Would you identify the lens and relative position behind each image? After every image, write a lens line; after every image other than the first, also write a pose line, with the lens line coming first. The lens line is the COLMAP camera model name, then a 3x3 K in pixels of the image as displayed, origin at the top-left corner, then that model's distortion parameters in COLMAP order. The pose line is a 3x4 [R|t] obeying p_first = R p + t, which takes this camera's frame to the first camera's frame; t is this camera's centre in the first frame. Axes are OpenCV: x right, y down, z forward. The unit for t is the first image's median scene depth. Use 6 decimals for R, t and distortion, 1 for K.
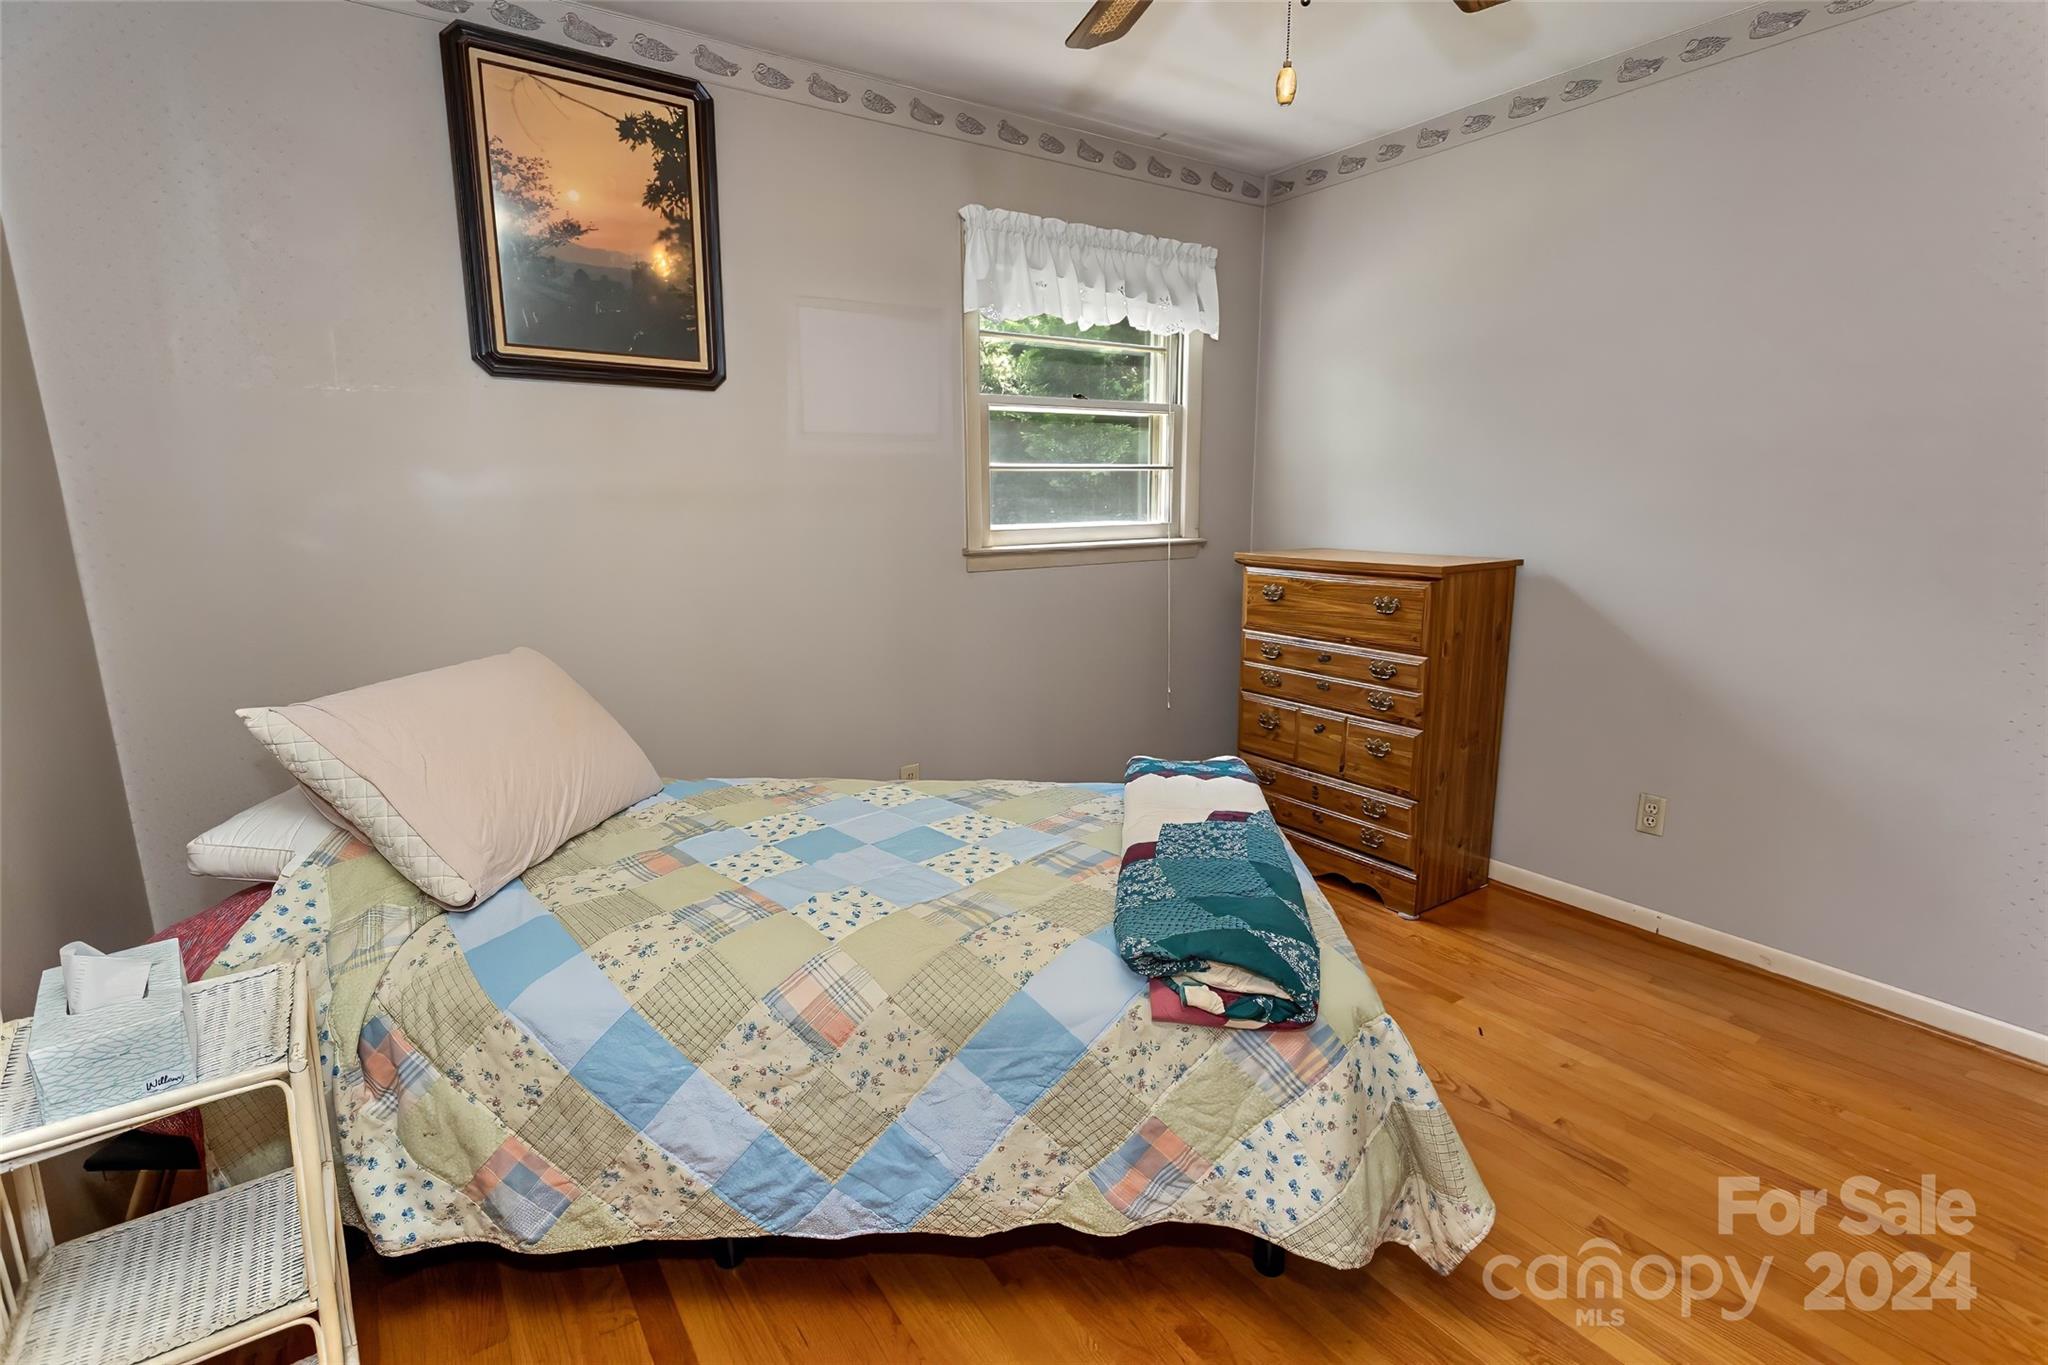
lens RADIAL K [[968.8, 0, 1023.5], [0, 968.8, 682.9], [0, 0, 1]] dist [-0.004045, 0.001467]
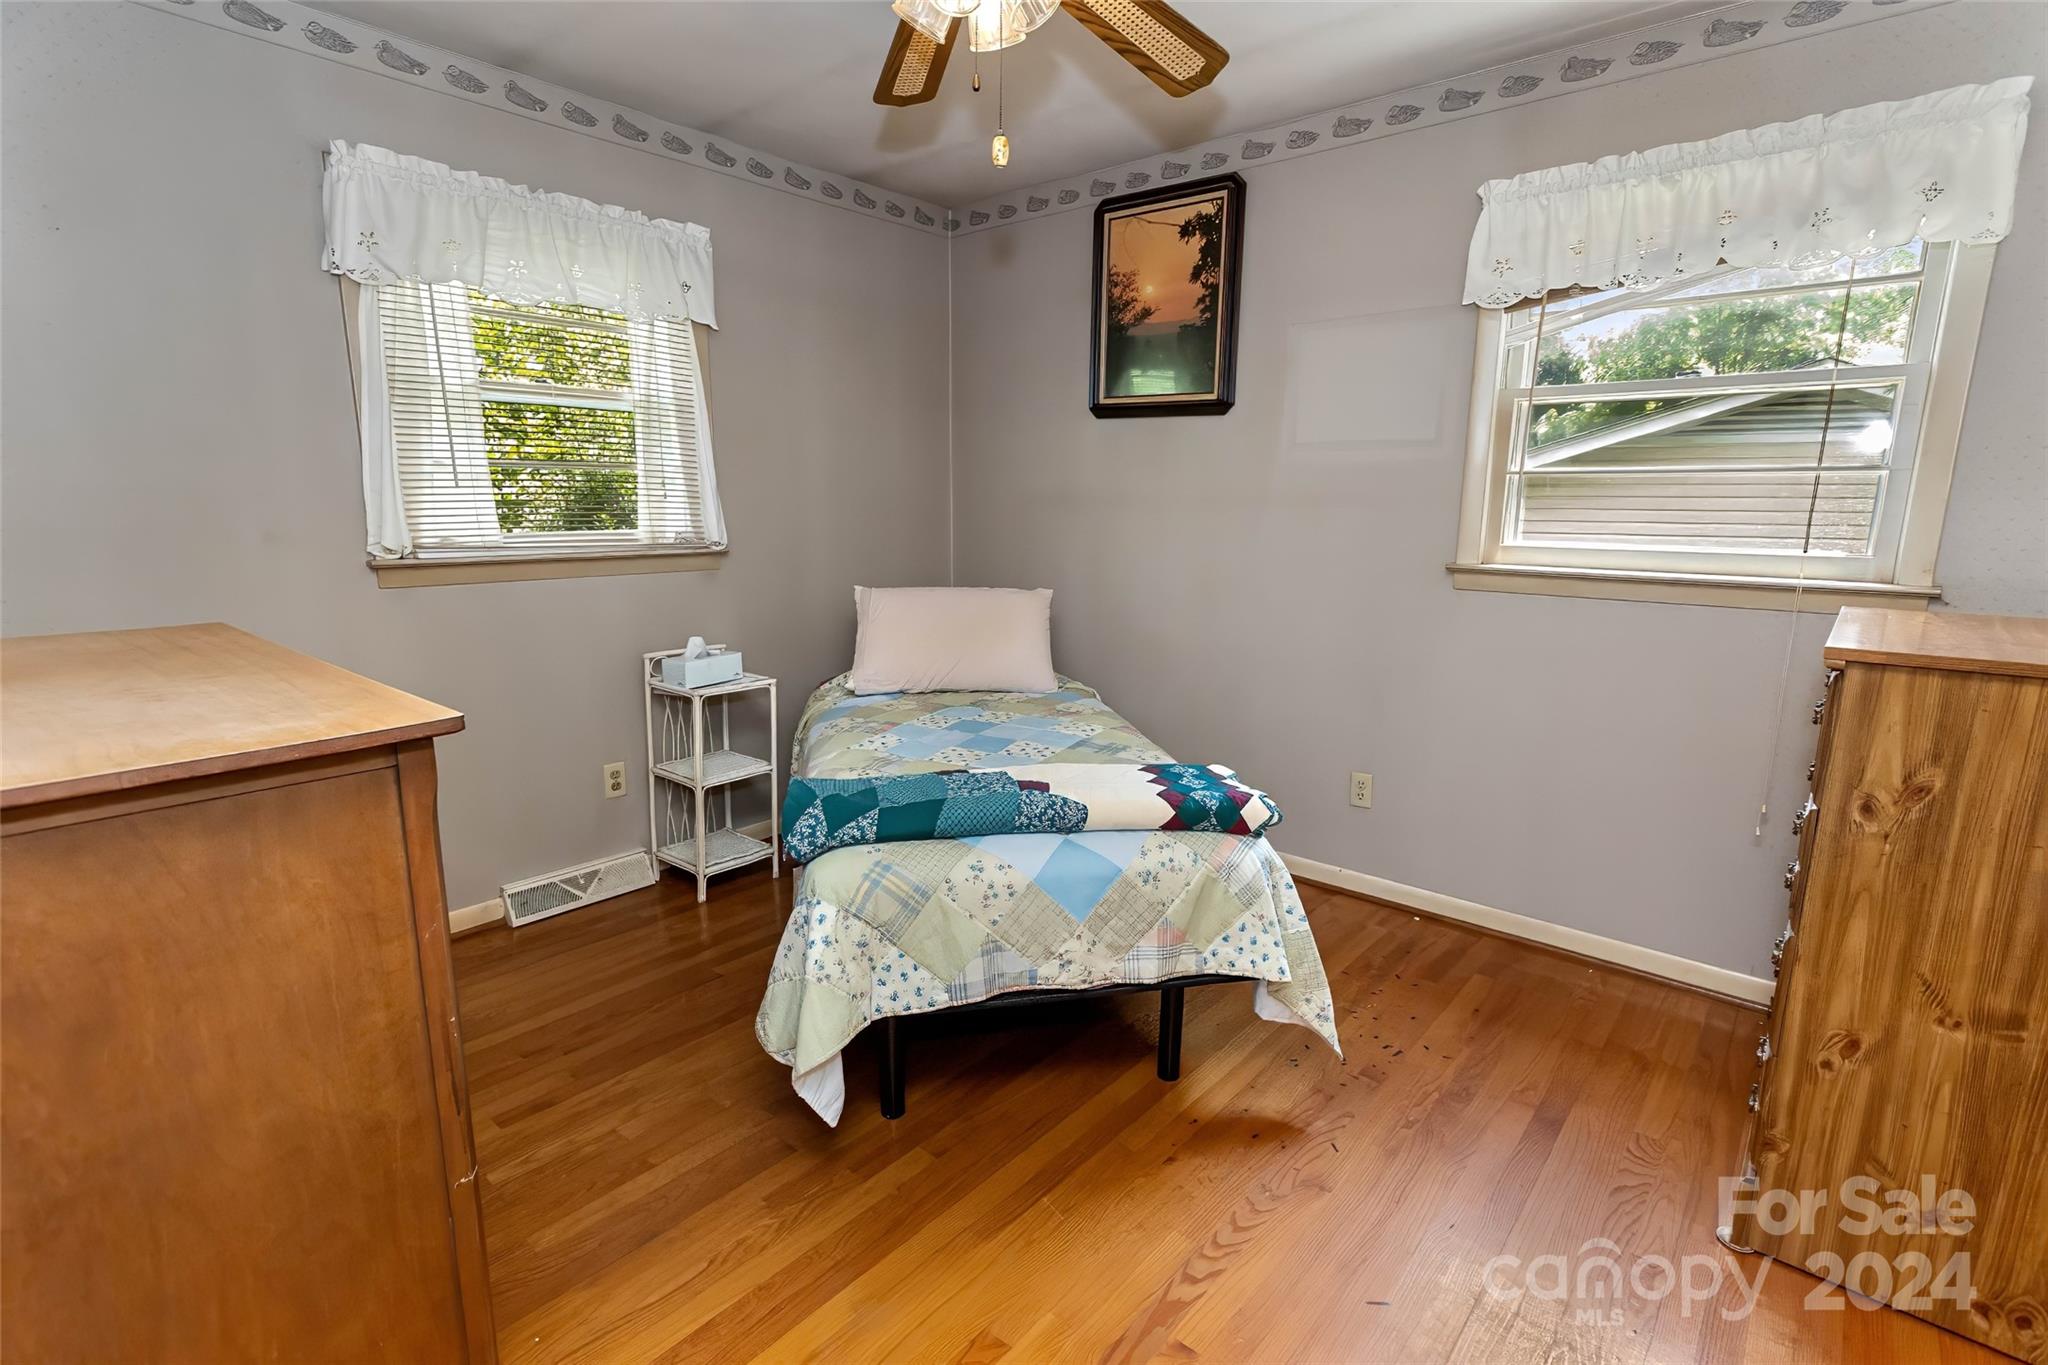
lens RADIAL K [[968.8, 0, 1021.6], [0, 968.8, 674.2], [0, 0, 1]] dist [-0.004045, 0.001467]
pose [[0.231626, 0.182404, -0.955551, 0.945553], [-0.207792, 0.968871, 0.134577, -0.098899], [0.950354, 0.167384, 0.262318, 0.519164]]
